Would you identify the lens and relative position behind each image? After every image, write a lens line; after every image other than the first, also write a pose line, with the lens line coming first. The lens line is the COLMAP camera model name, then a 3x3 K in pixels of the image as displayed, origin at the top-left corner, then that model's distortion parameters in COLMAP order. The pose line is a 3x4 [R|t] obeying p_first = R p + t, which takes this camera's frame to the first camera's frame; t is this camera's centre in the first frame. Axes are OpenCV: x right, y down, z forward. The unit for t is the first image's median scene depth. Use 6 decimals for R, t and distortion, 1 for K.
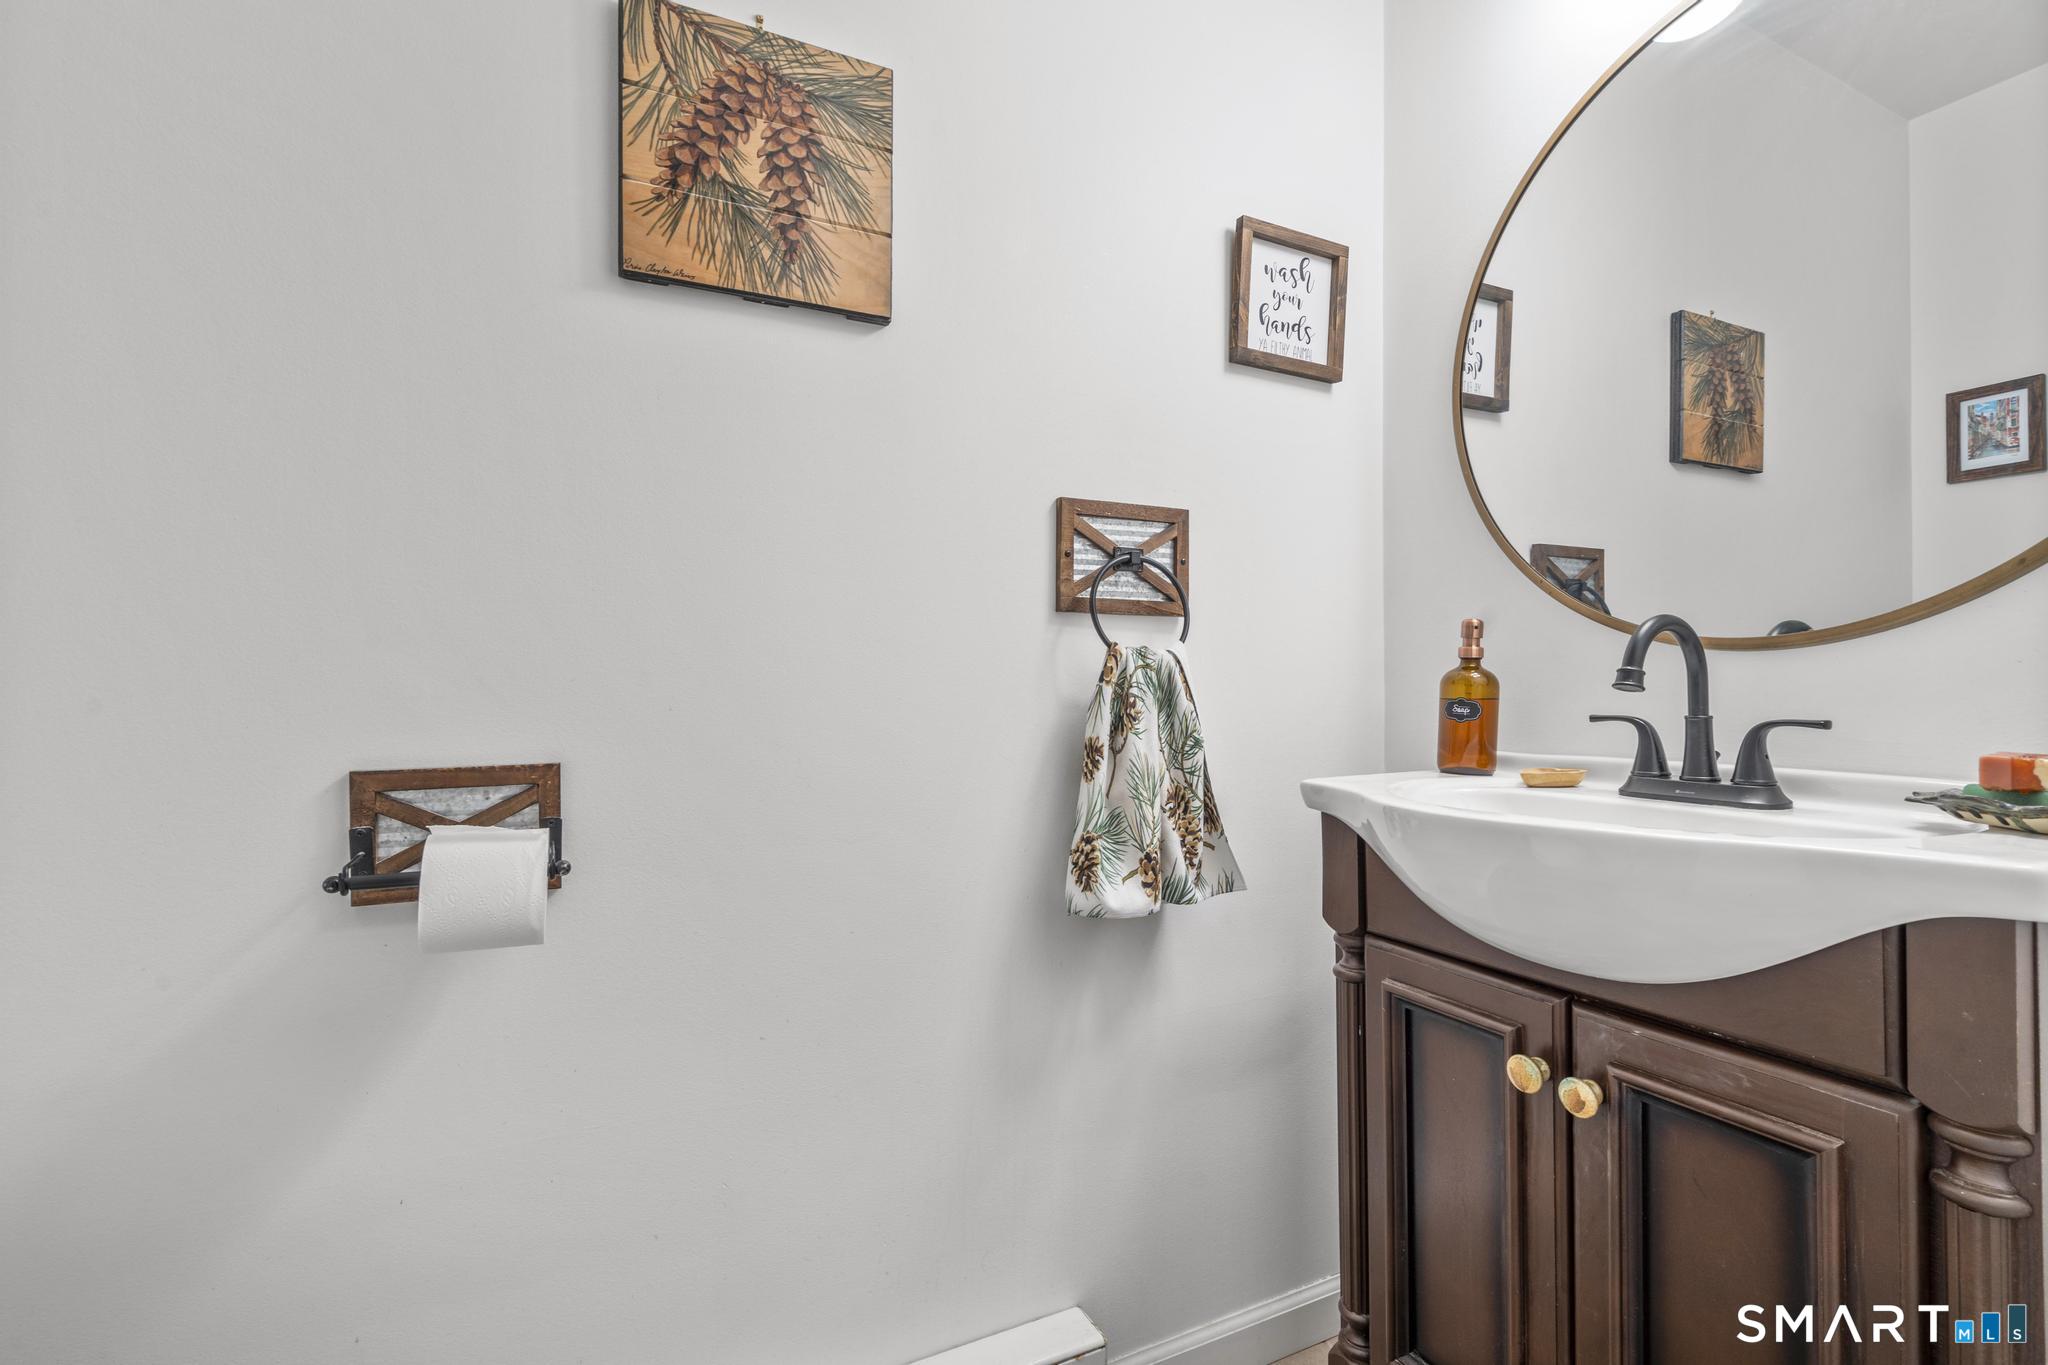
lens RADIAL K [[918.5, 0, 1020.4], [0, 918.5, 688.2], [0, 0, 1]] dist [-0.007650, 0.003489]
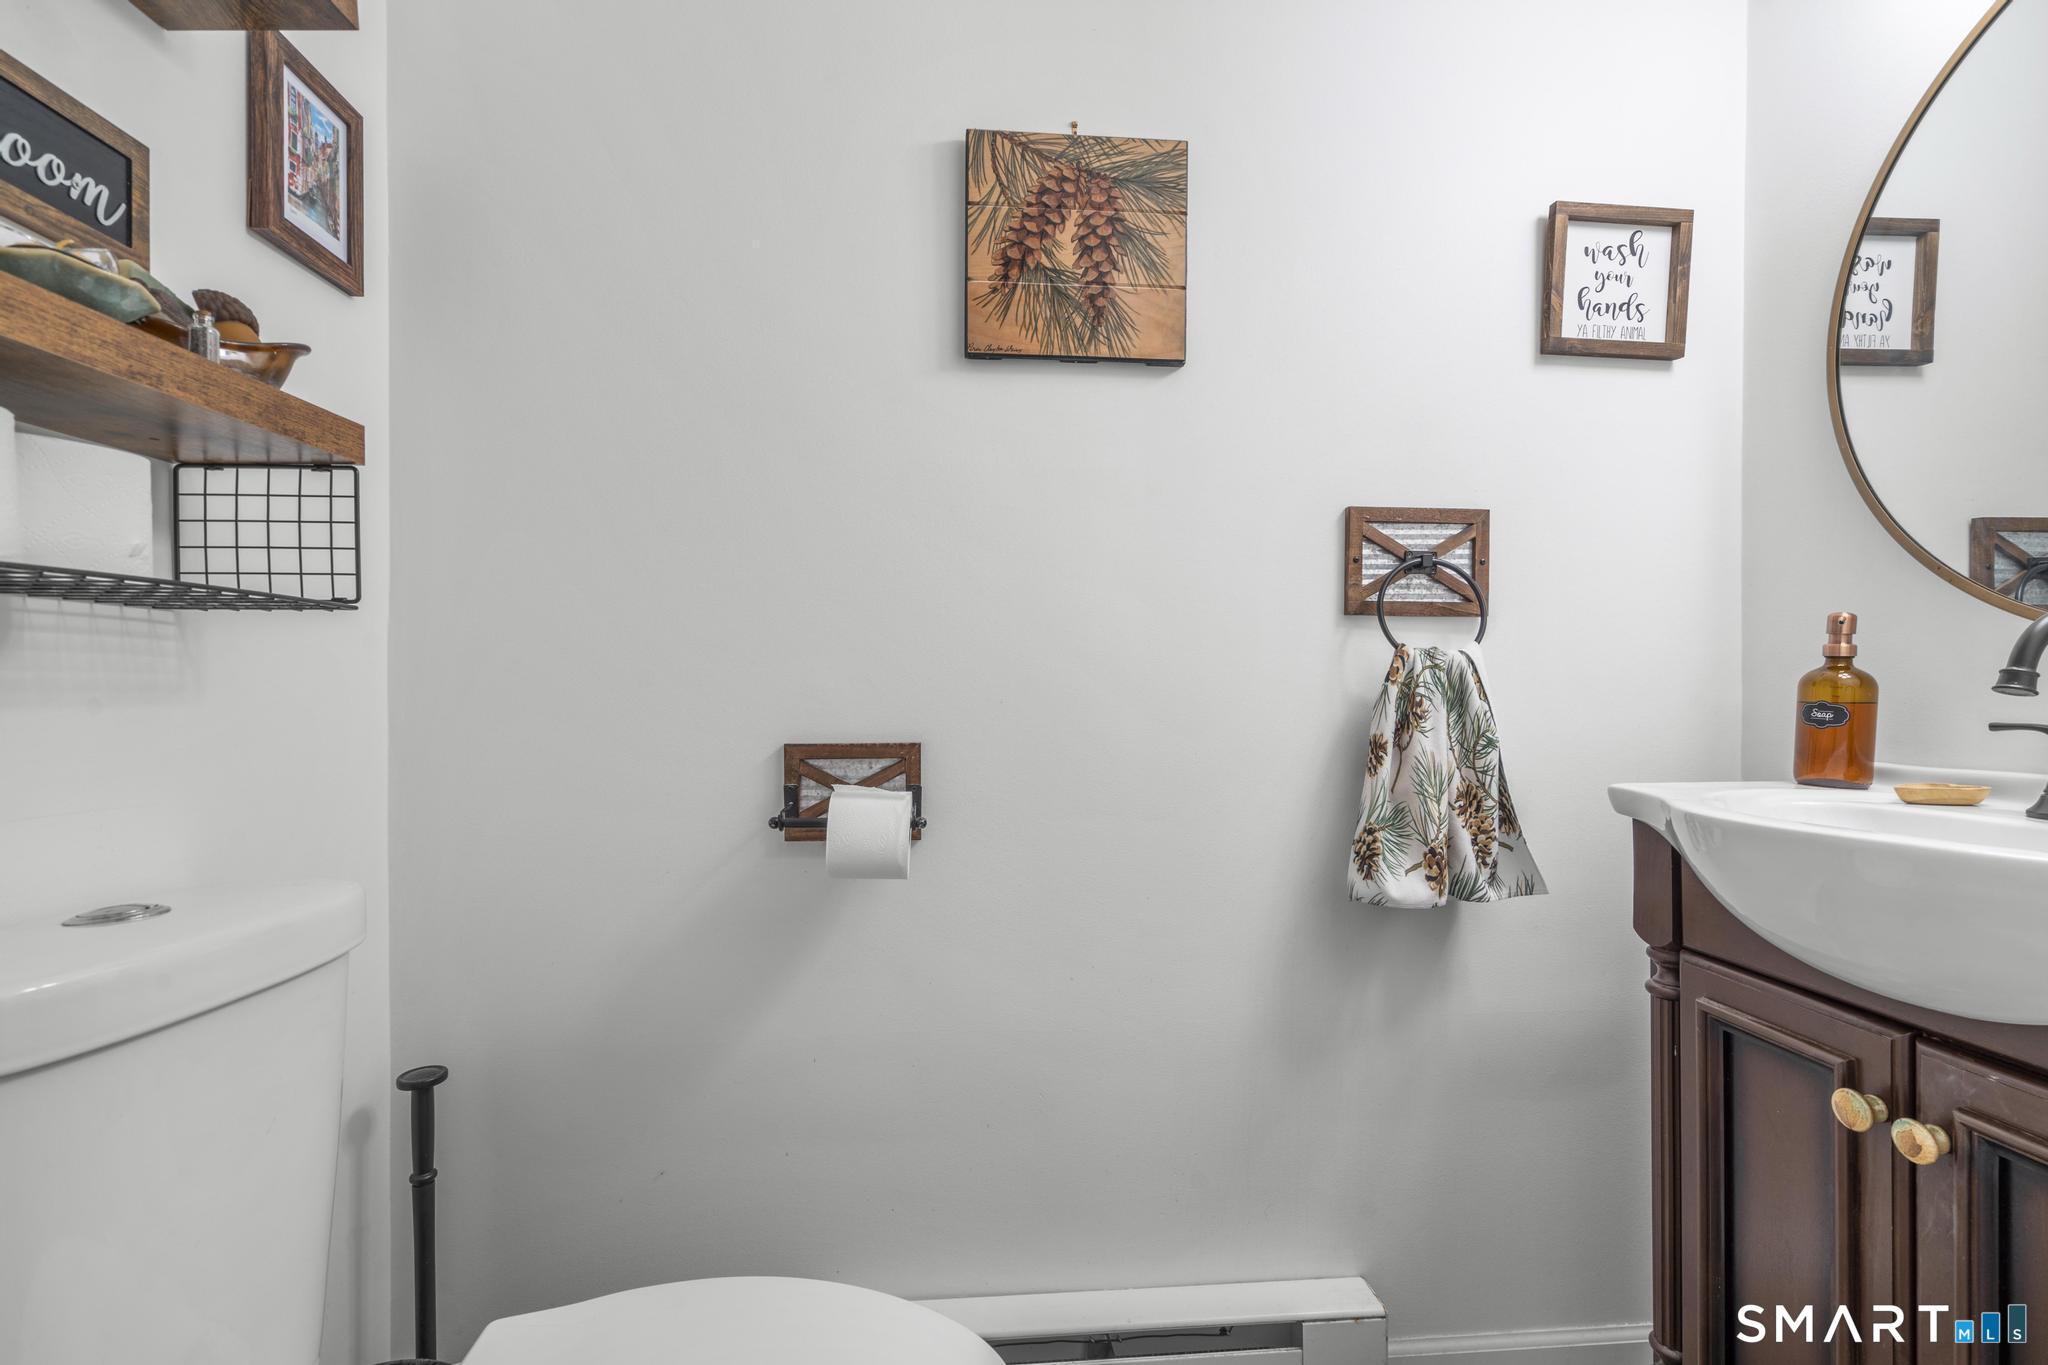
lens RADIAL K [[918.5, 0, 1019.9], [0, 918.5, 687.3], [0, 0, 1]] dist [-0.007650, 0.003489]
pose [[0.931266, 0.006862, -0.364277, 0.086497], [-0.006224, 0.999976, 0.002926, -0.000774], [0.364288, -0.000458, 0.931286, -0.134547]]
